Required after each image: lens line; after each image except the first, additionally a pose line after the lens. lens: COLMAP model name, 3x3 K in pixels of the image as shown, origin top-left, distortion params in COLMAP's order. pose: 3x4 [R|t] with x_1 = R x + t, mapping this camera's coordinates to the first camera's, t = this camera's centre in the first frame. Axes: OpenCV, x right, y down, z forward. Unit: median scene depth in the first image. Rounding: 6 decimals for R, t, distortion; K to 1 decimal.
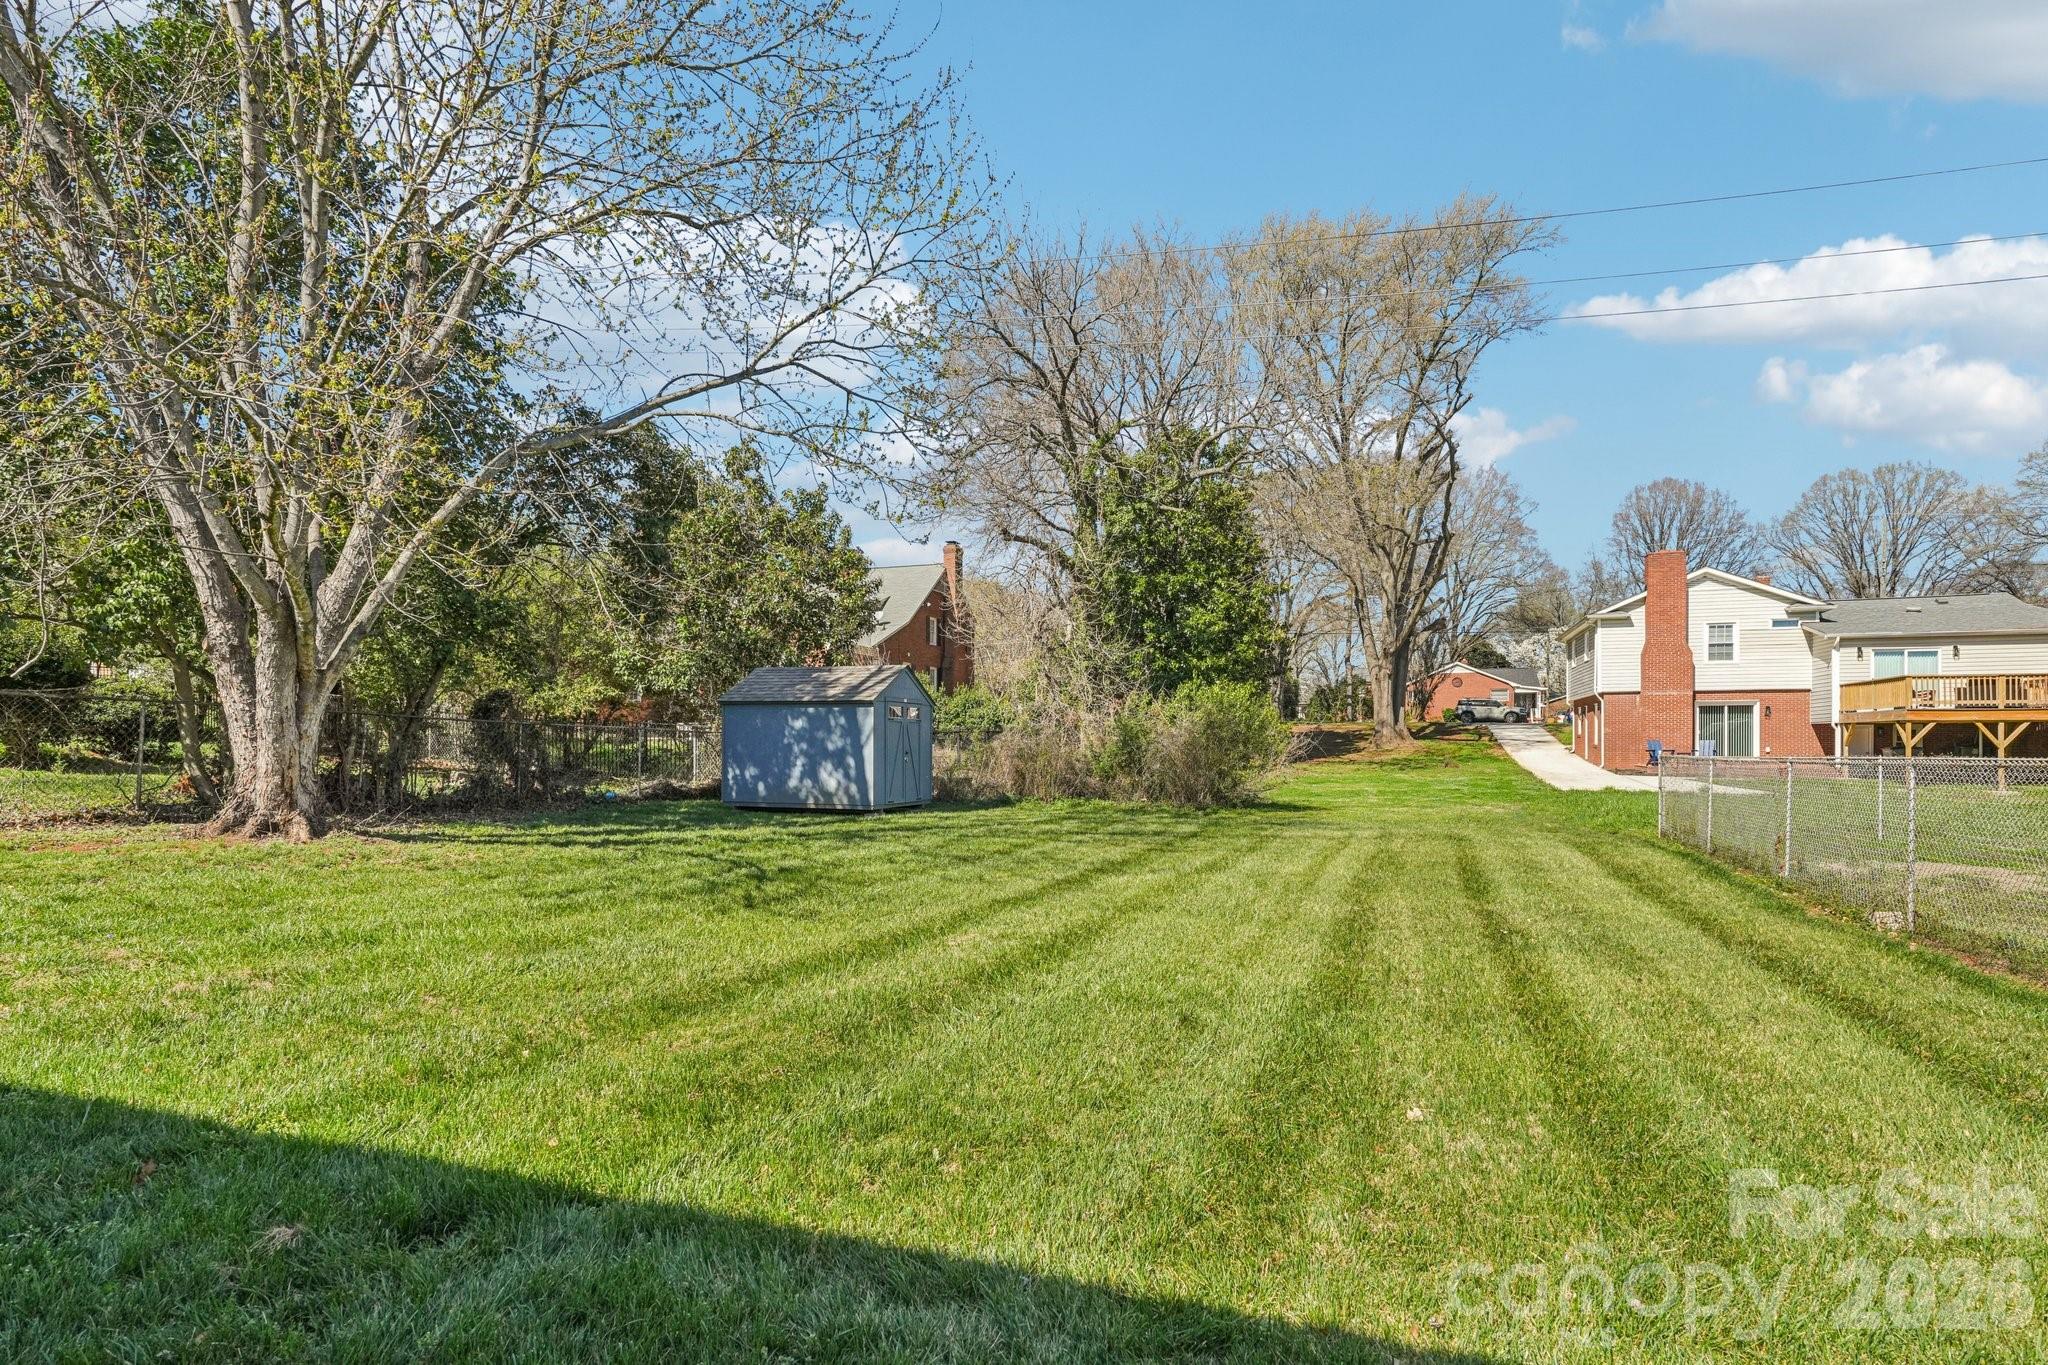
lens RADIAL K [[1060.9, 0, 1019.7], [0, 1060.9, 719.8], [0, 0, 1]] dist [0.000968, 0.000721]
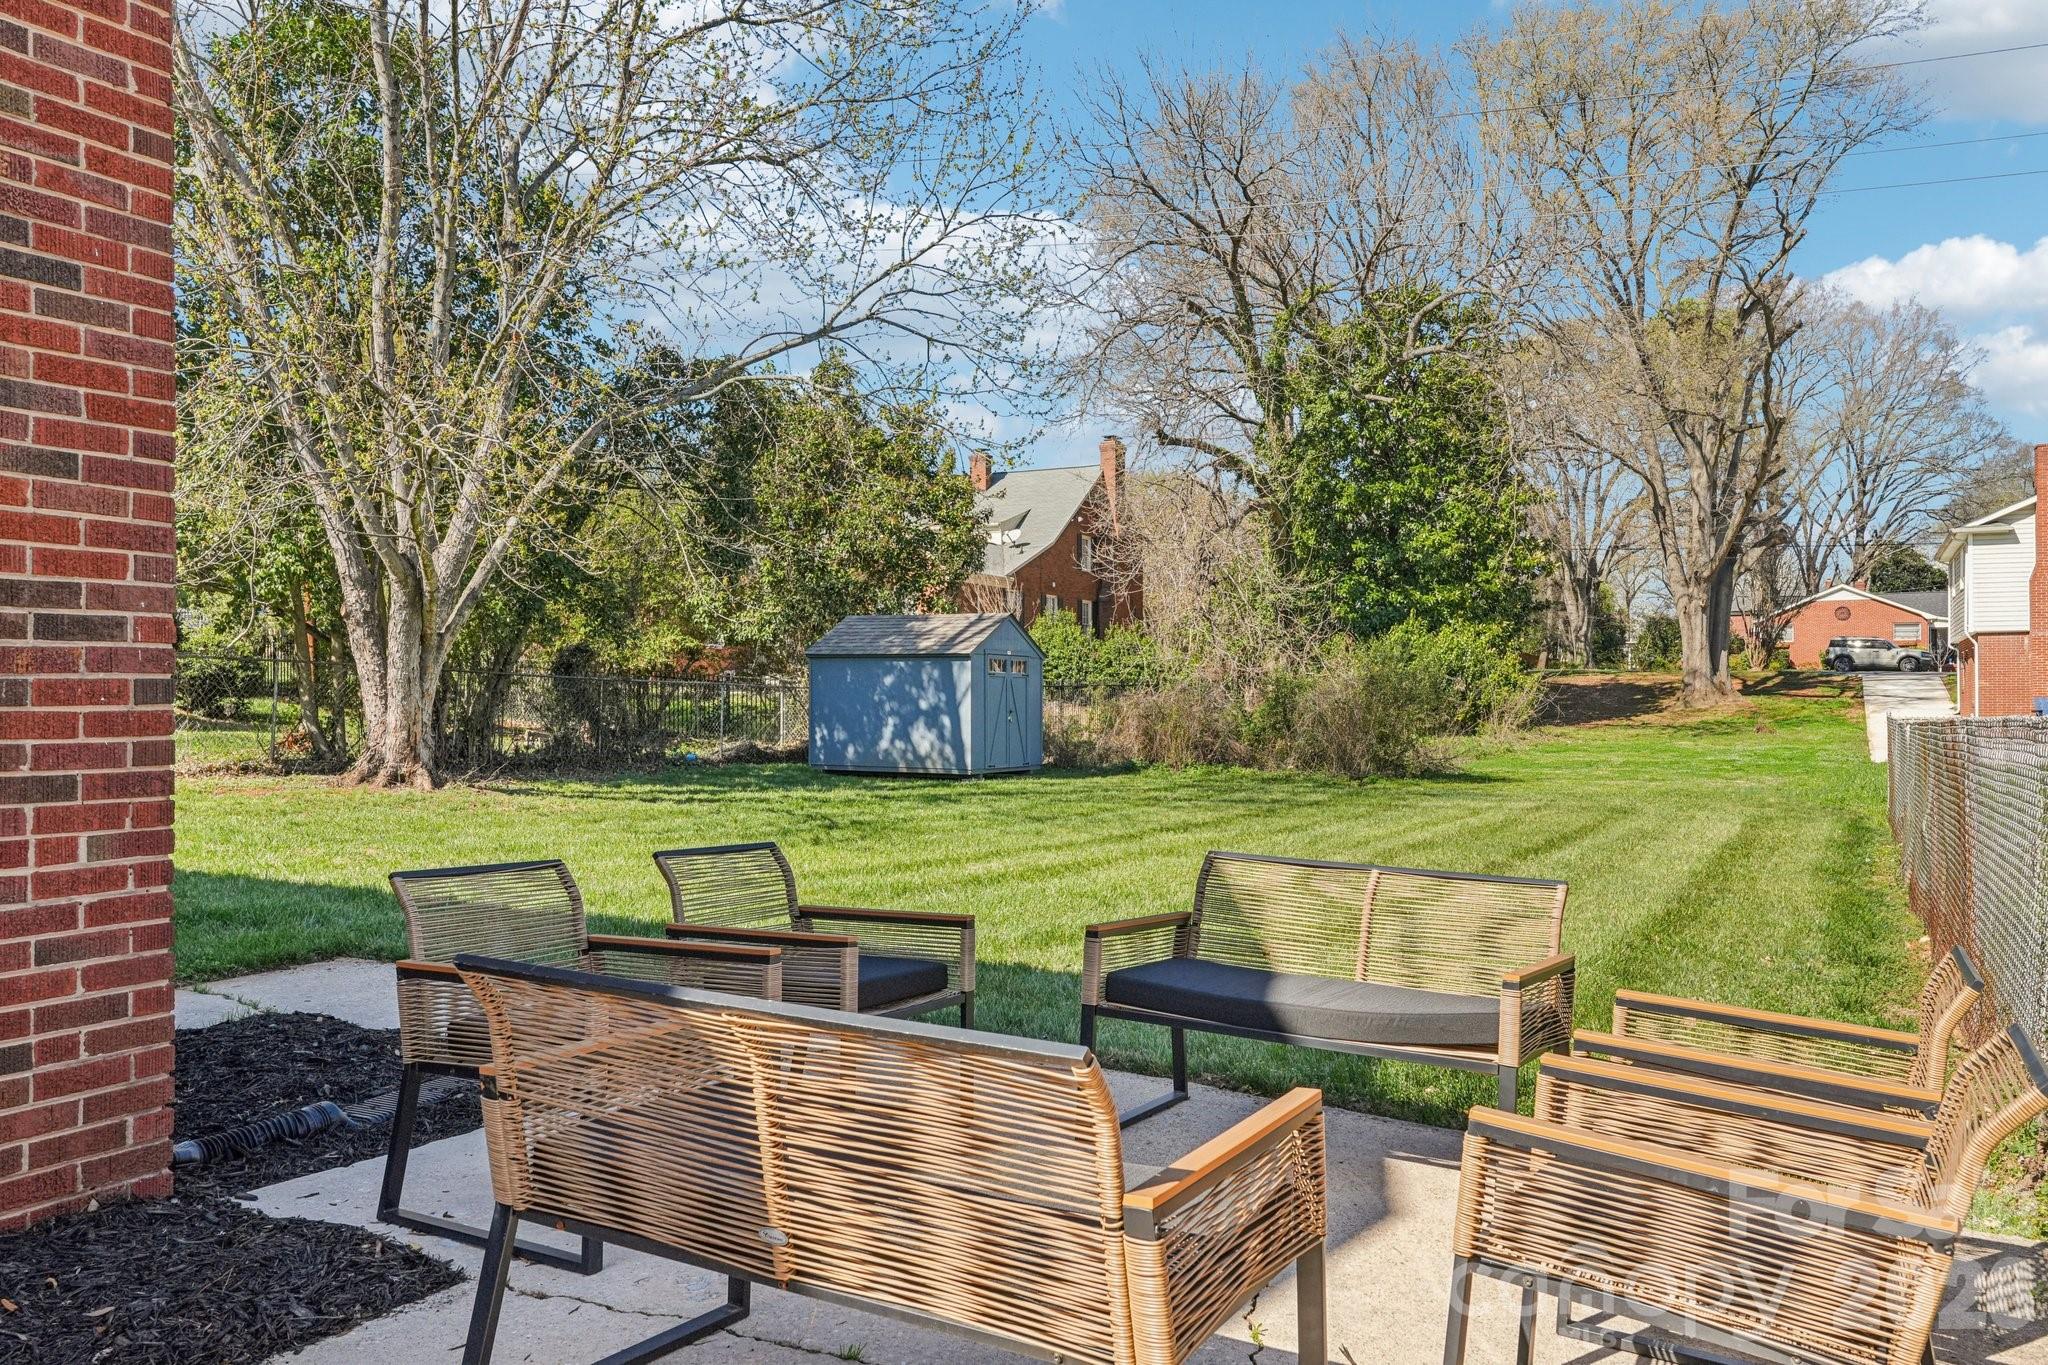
lens RADIAL K [[1396.8, 0, 1025.3], [0, 1396.8, 695.5], [0, 0, 1]] dist [-0.036429, 0.004722]
pose [[0.991791, 0.001115, -0.127866, 0.047257], [0.001329, 0.999818, 0.019033, -0.003996], [0.127864, -0.019047, 0.991609, -0.135361]]
